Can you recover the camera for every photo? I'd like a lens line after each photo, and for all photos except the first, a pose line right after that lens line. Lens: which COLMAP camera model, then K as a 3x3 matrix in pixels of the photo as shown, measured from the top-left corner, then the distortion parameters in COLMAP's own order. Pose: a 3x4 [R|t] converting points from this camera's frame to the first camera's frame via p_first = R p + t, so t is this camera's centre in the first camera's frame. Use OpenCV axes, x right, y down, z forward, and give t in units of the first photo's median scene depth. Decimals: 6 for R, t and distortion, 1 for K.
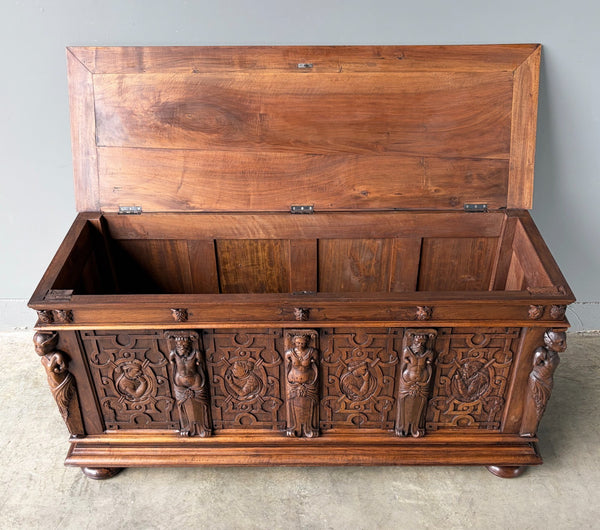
lens RADIAL K [[638.3, 0, 301.1], [0, 638.3, 284.1], [0, 0, 1]] dist [0.011785, -0.016904]
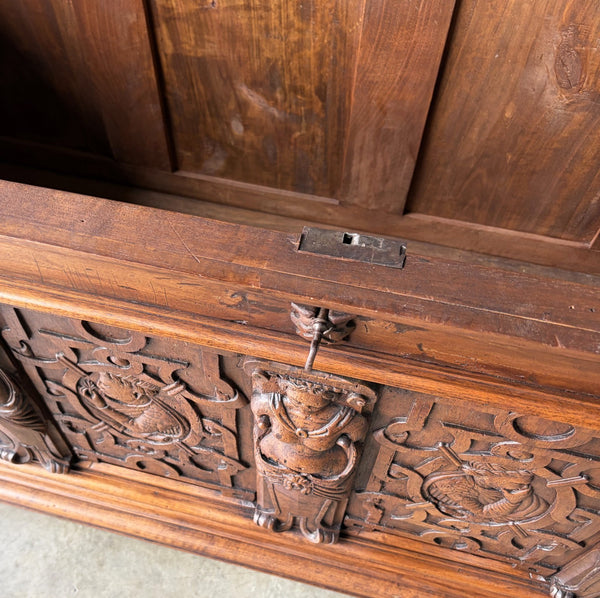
lens RADIAL K [[761.9, 0, 219.7], [0, 761.9, 346.1], [0, 0, 1]] dist [0.008435, -0.052486]
pose [[0.964642, 0.208109, -0.161730, 0.009745], [-0.111319, 0.877911, 0.465705, -0.061695], [0.238902, -0.431235, 0.870036, 0.628544]]
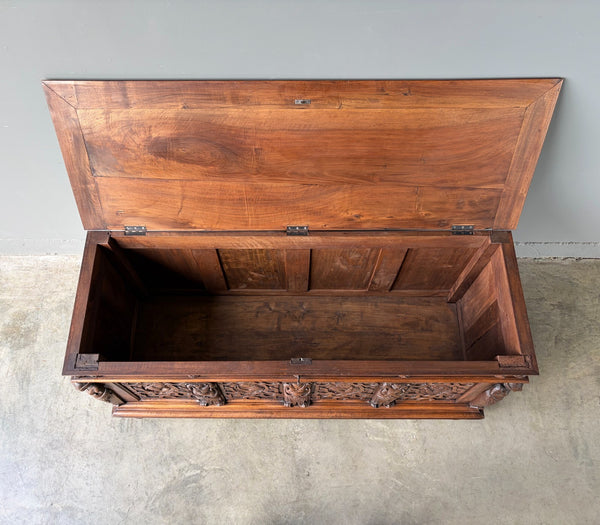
lens RADIAL K [[523.4, 0, 280.8], [0, 523.4, 248.1], [0, 0, 1]] dist [0.007911, 0.002831]
pose [[0.999942, -0.002282, -0.010500, -0.017492], [0.006965, 0.881731, 0.471701, -0.513236], [0.008182, -0.471747, 0.881696, 0.226808]]
